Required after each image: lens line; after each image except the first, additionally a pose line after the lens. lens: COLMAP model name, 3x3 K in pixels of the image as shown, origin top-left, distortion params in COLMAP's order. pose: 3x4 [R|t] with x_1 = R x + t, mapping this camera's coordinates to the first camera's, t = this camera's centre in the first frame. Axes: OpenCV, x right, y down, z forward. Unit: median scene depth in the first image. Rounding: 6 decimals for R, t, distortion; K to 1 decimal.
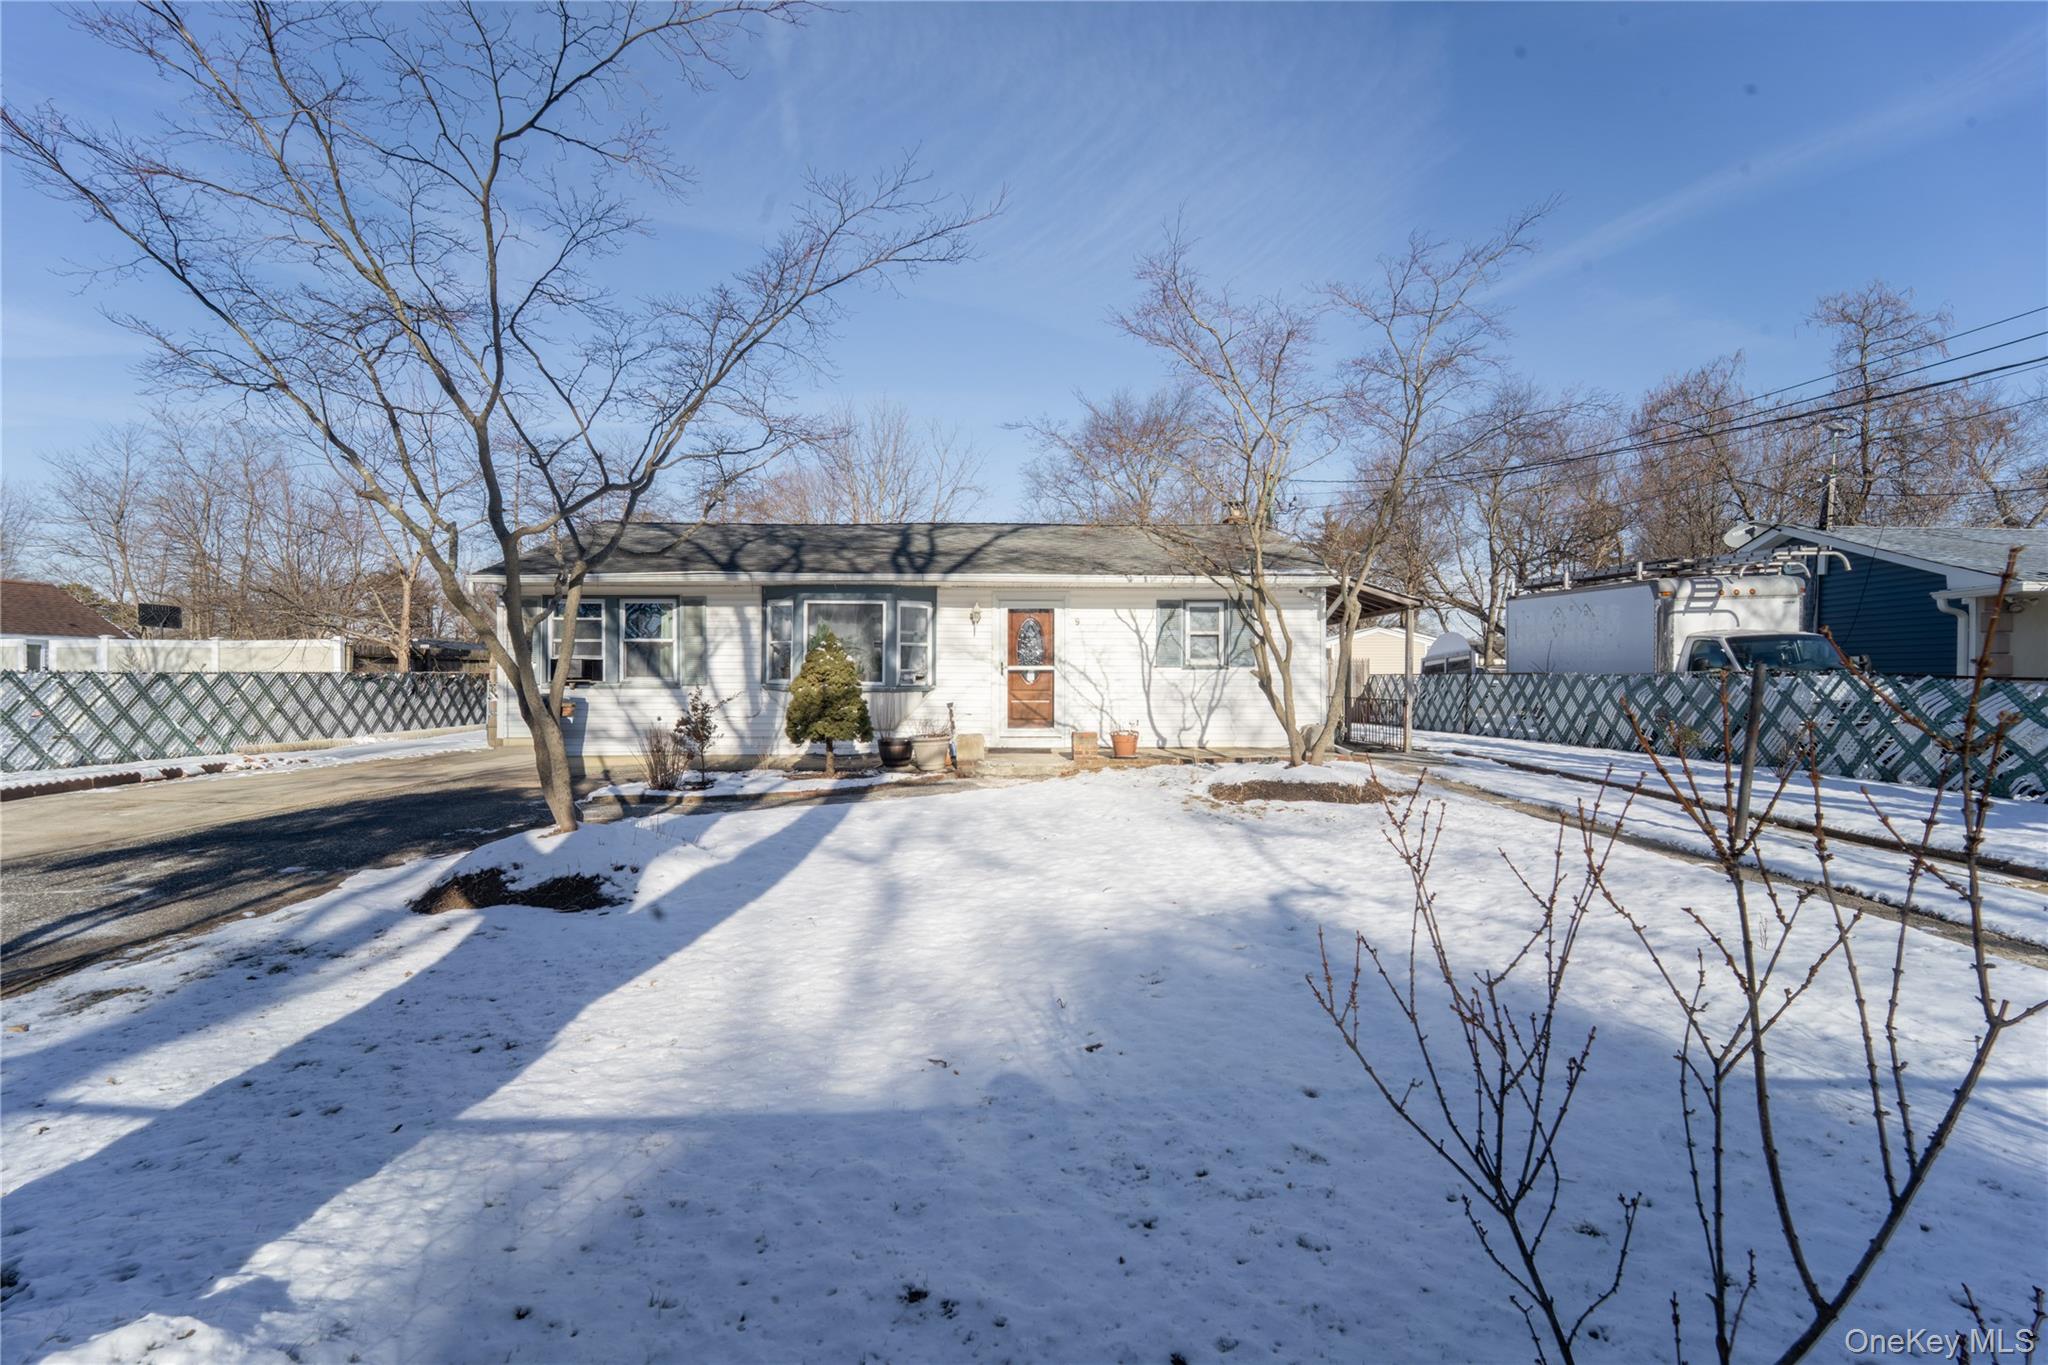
lens RADIAL K [[843.1, 0, 1024.1], [0, 843.1, 682.4], [0, 0, 1]] dist [-0.023518, 0.002502]
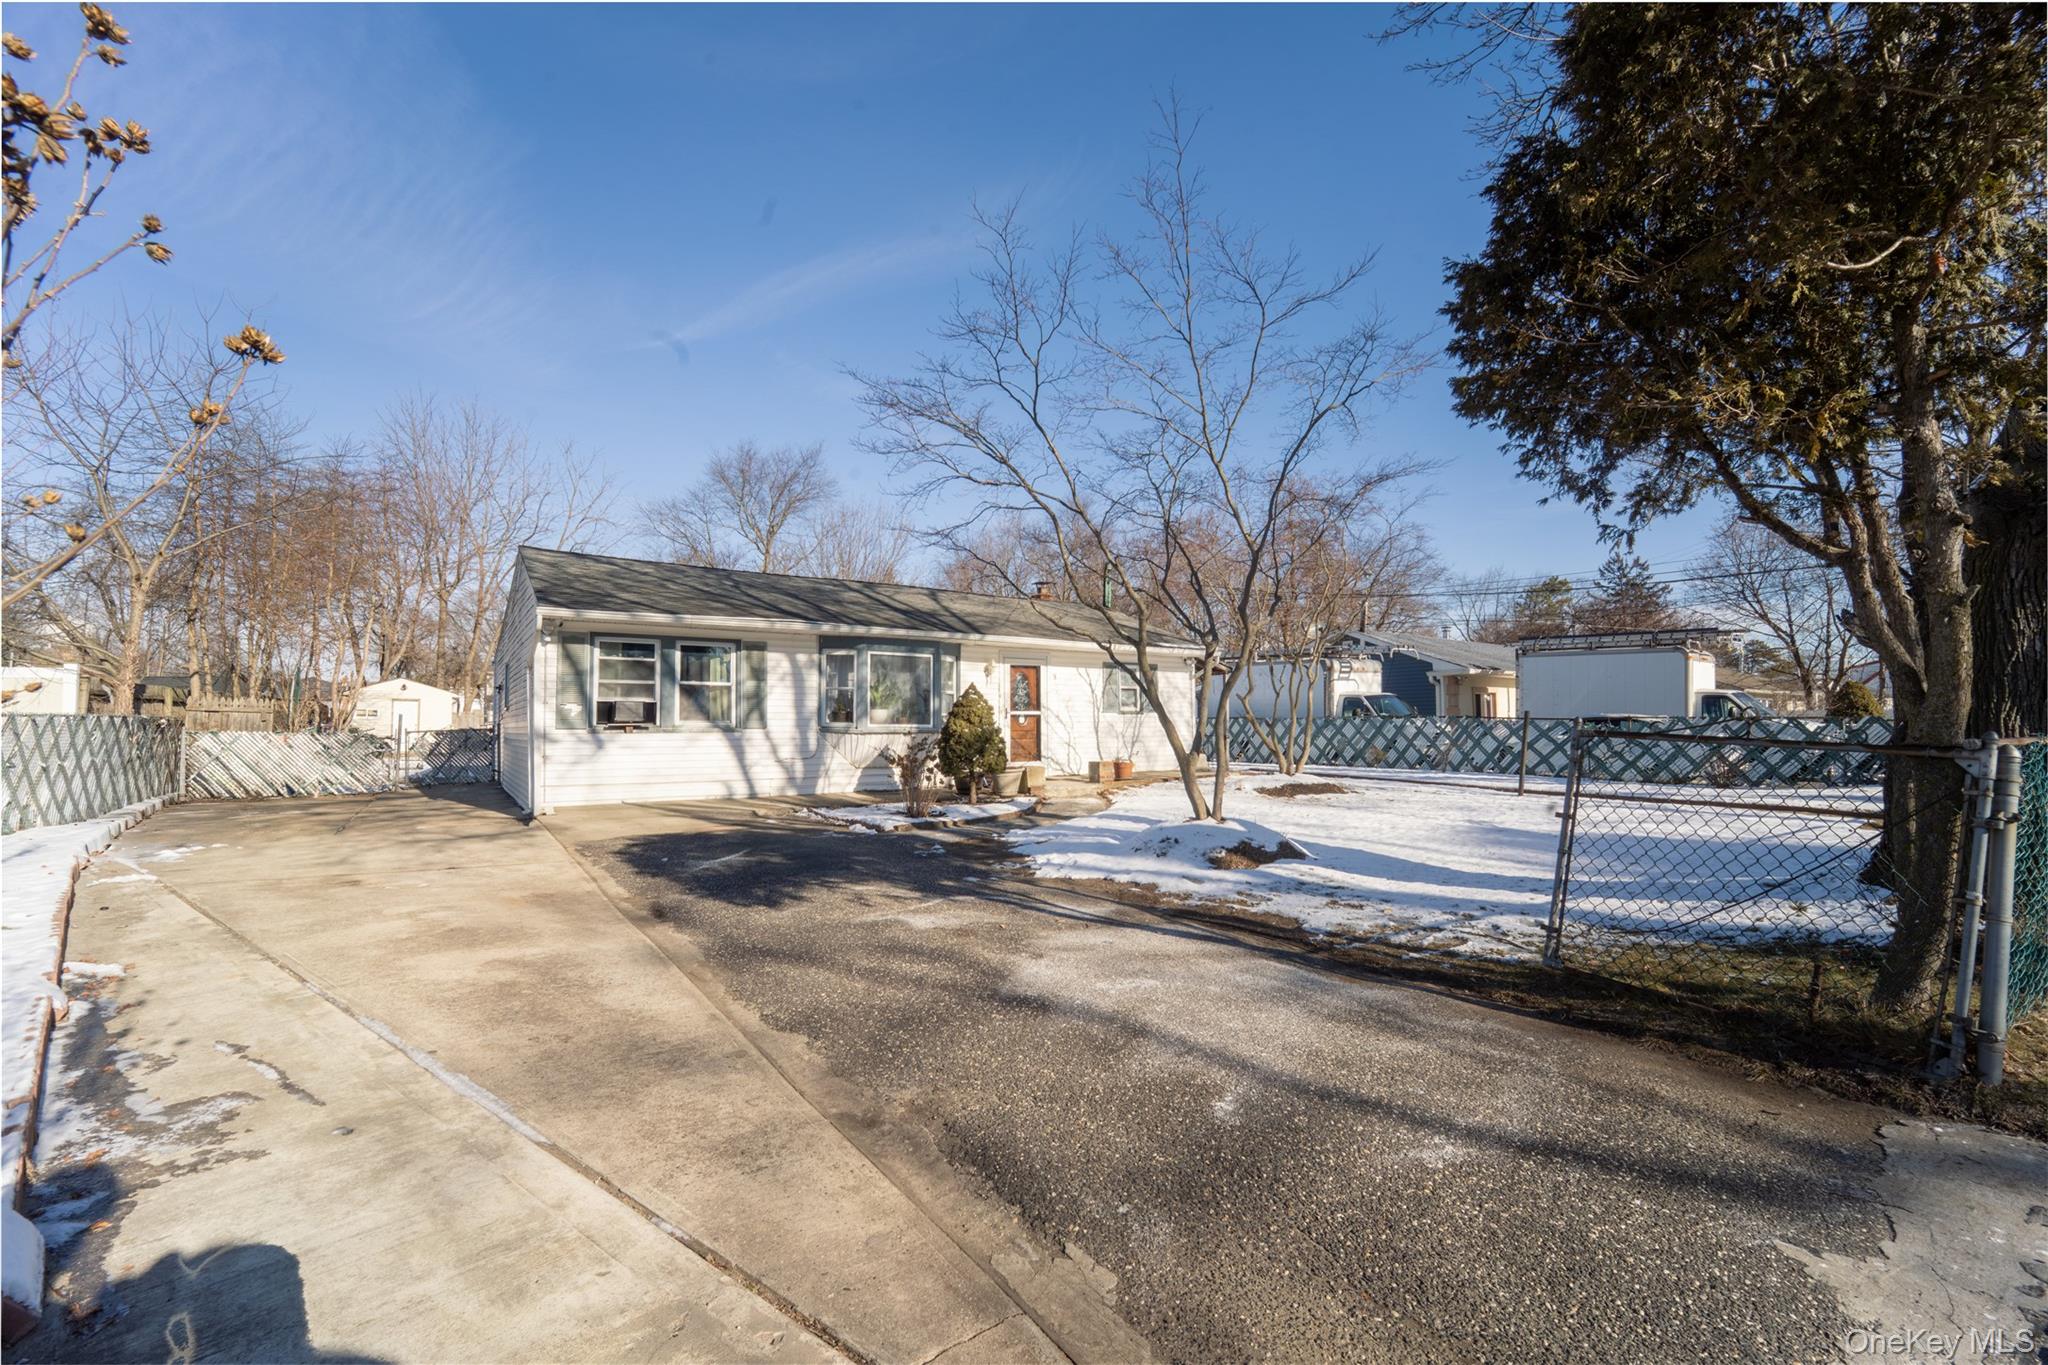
lens RADIAL K [[843.1, 0, 1022.3], [0, 843.1, 683.4], [0, 0, 1]] dist [-0.023518, 0.002502]
pose [[0.832791, 0.023176, 0.553102, -0.683298], [0.007796, 0.998533, -0.053580, 0.006388], [-0.553532, 0.048933, 0.831389, -0.033492]]
